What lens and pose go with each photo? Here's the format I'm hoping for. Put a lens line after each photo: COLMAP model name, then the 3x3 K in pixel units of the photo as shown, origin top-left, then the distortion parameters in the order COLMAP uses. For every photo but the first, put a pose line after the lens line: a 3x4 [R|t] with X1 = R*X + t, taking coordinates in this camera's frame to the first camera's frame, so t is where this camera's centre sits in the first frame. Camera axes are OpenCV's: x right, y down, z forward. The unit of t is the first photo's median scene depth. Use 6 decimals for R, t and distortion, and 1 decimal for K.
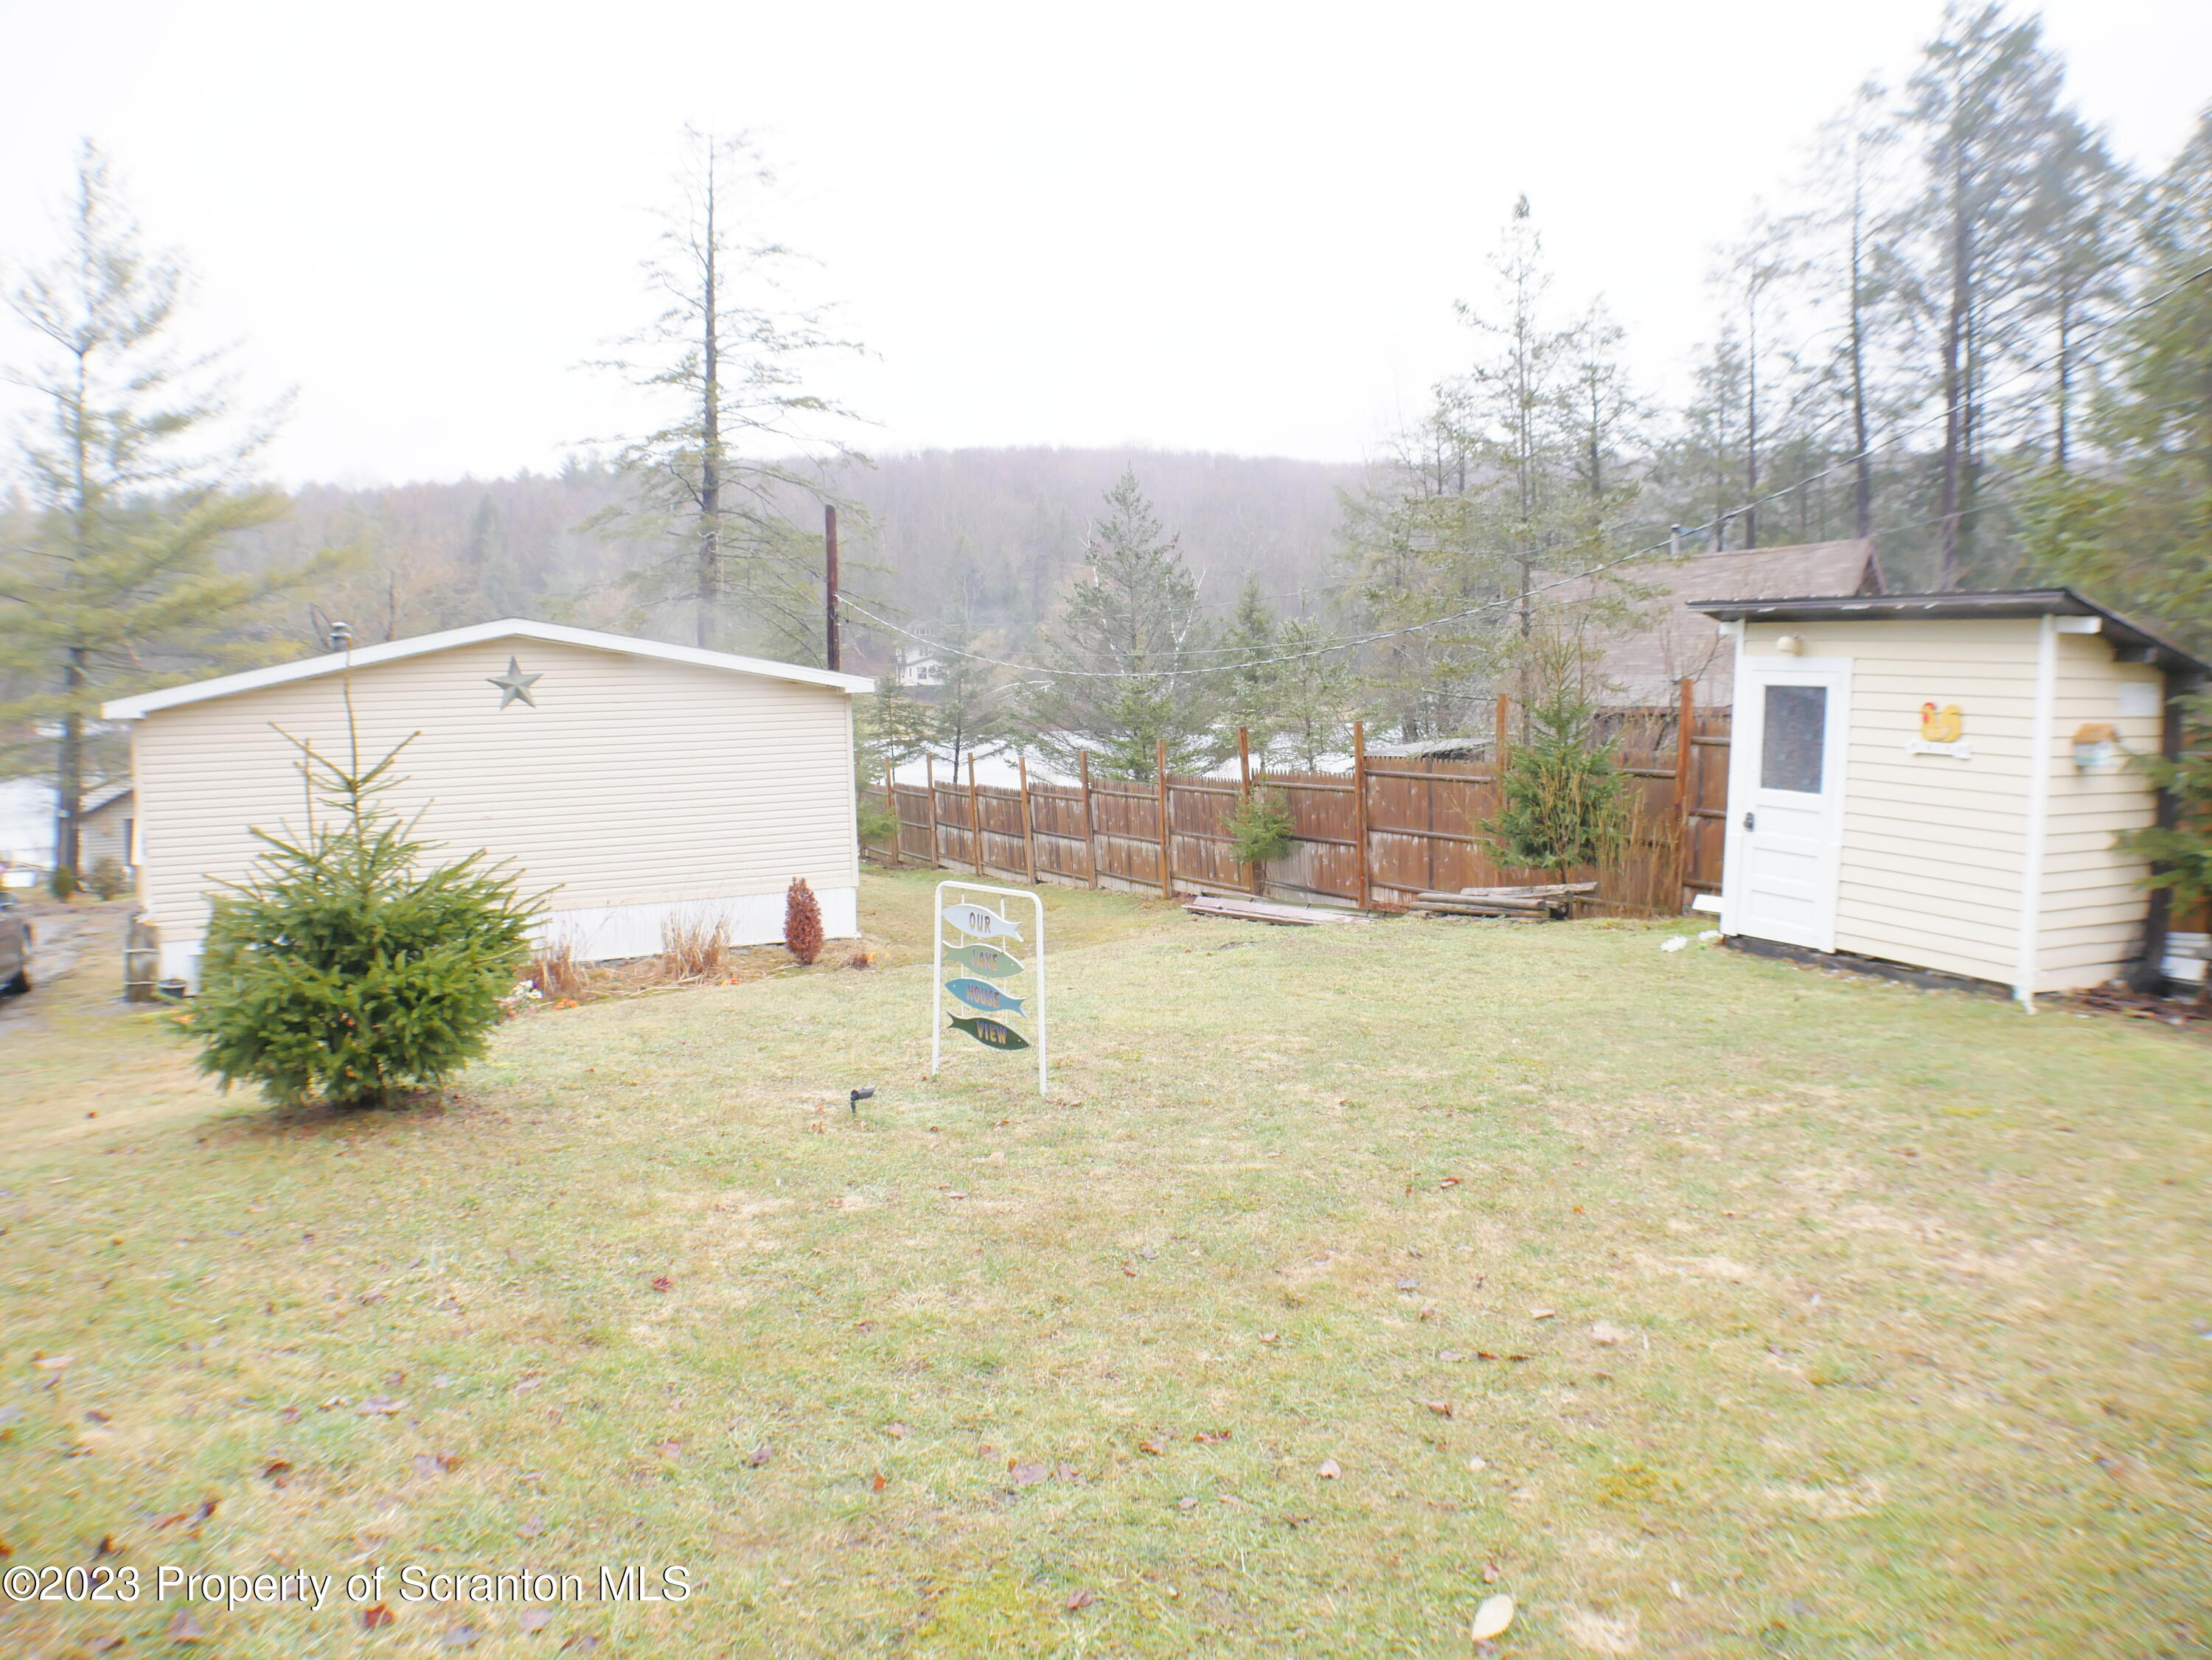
lens RADIAL K [[1463.8, 0, 1105.6], [0, 1463.8, 836.4], [0, 0, 1]] dist [-0.143947, 0.031270]
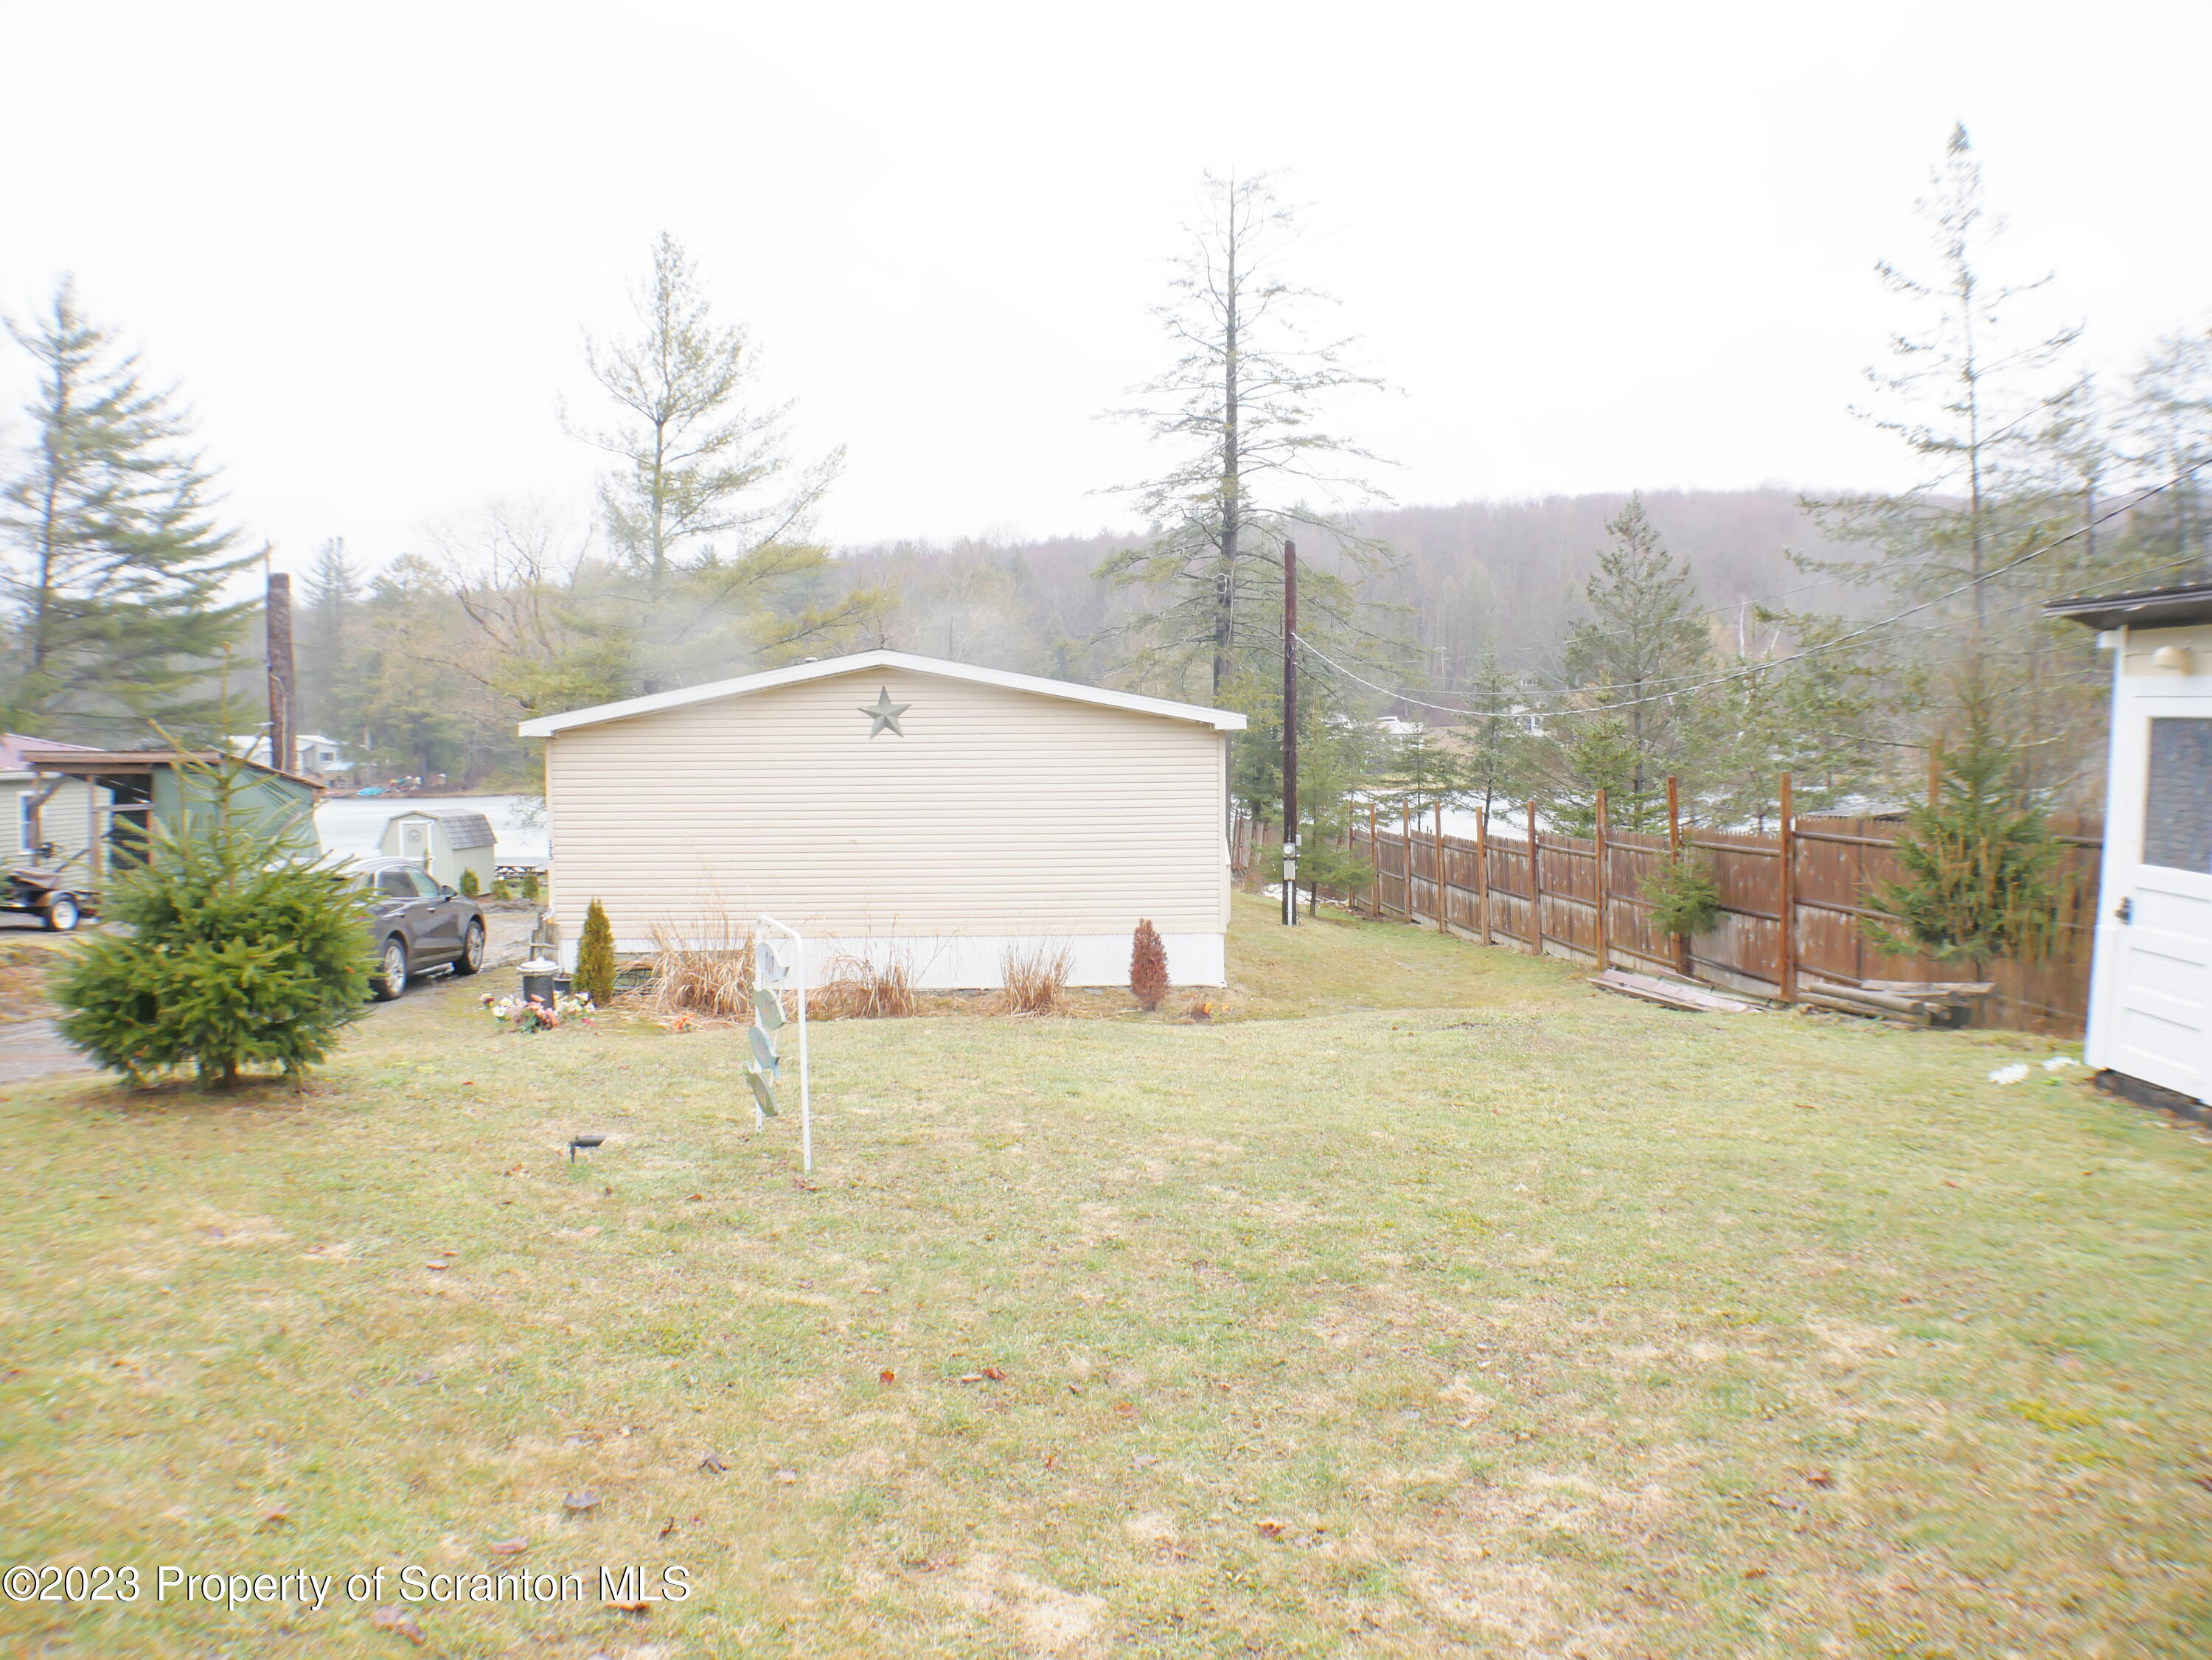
lens RADIAL K [[1463.8, 0, 1109.4], [0, 1463.8, 826.8], [0, 0, 1]] dist [-0.143947, 0.031270]
pose [[0.911691, 0.037302, -0.409179, 0.167187], [-0.054110, 0.998097, -0.029572, -0.002771], [0.407297, 0.049101, 0.911975, 0.109989]]
